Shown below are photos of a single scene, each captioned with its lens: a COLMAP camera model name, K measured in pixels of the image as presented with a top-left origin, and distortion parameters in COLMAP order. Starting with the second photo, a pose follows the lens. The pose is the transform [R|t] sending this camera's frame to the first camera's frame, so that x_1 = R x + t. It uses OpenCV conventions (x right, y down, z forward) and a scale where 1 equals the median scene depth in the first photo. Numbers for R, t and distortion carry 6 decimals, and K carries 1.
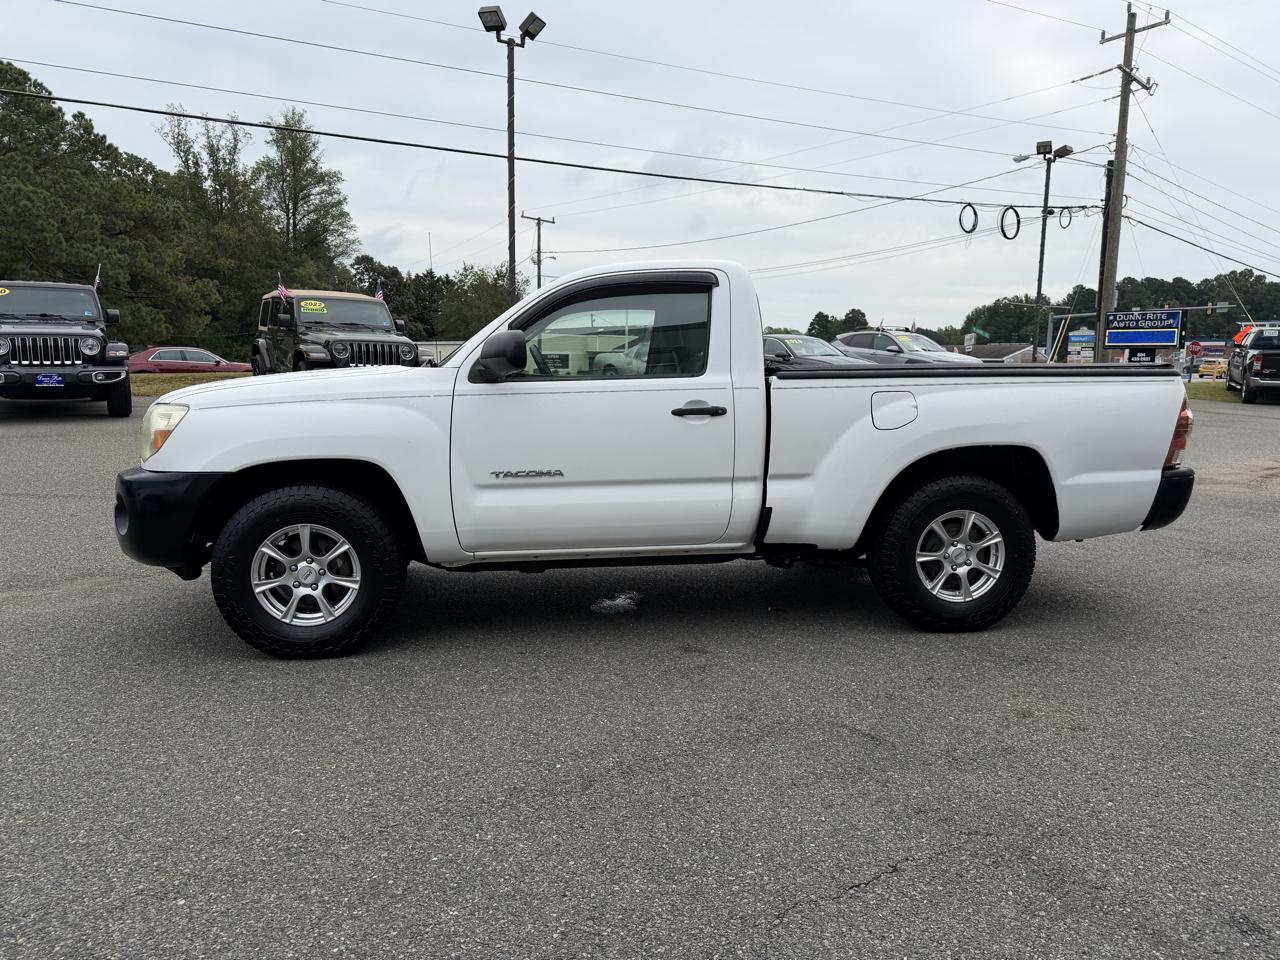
lens RADIAL K [[906.2, 0, 639.6], [0, 906.2, 468.9], [0, 0, 1]] dist [0.085660, -0.122929]
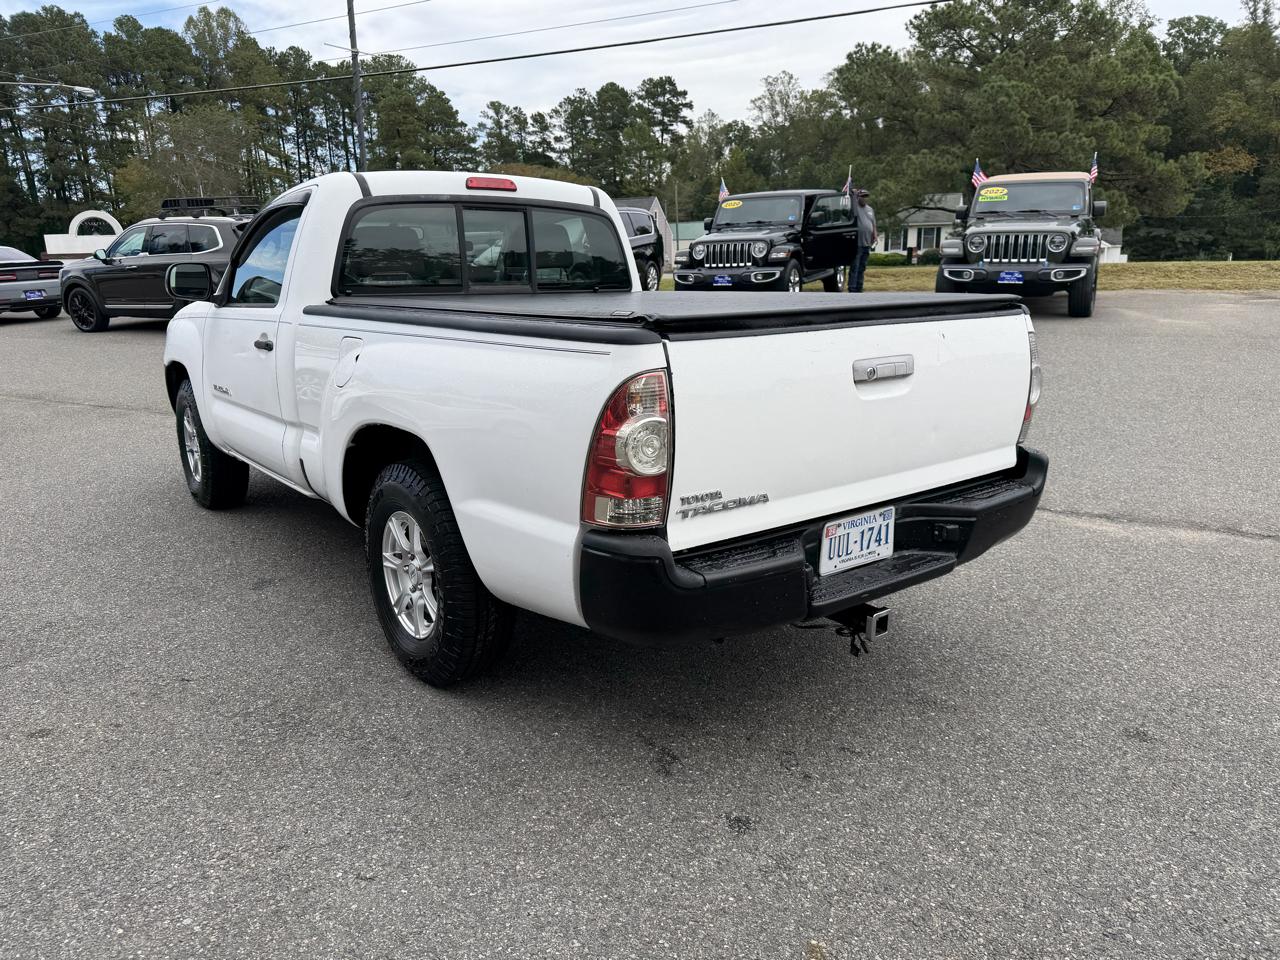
lens RADIAL K [[909.8, 0, 631.7], [0, 909.8, 478.7], [0, 0, 1]] dist [0.023937, -0.027635]
pose [[0.490953, 0.195135, -0.849051, 0.185159], [-0.078725, 0.980542, 0.179833, -0.021653], [0.867622, -0.021448, 0.496762, 0.143654]]
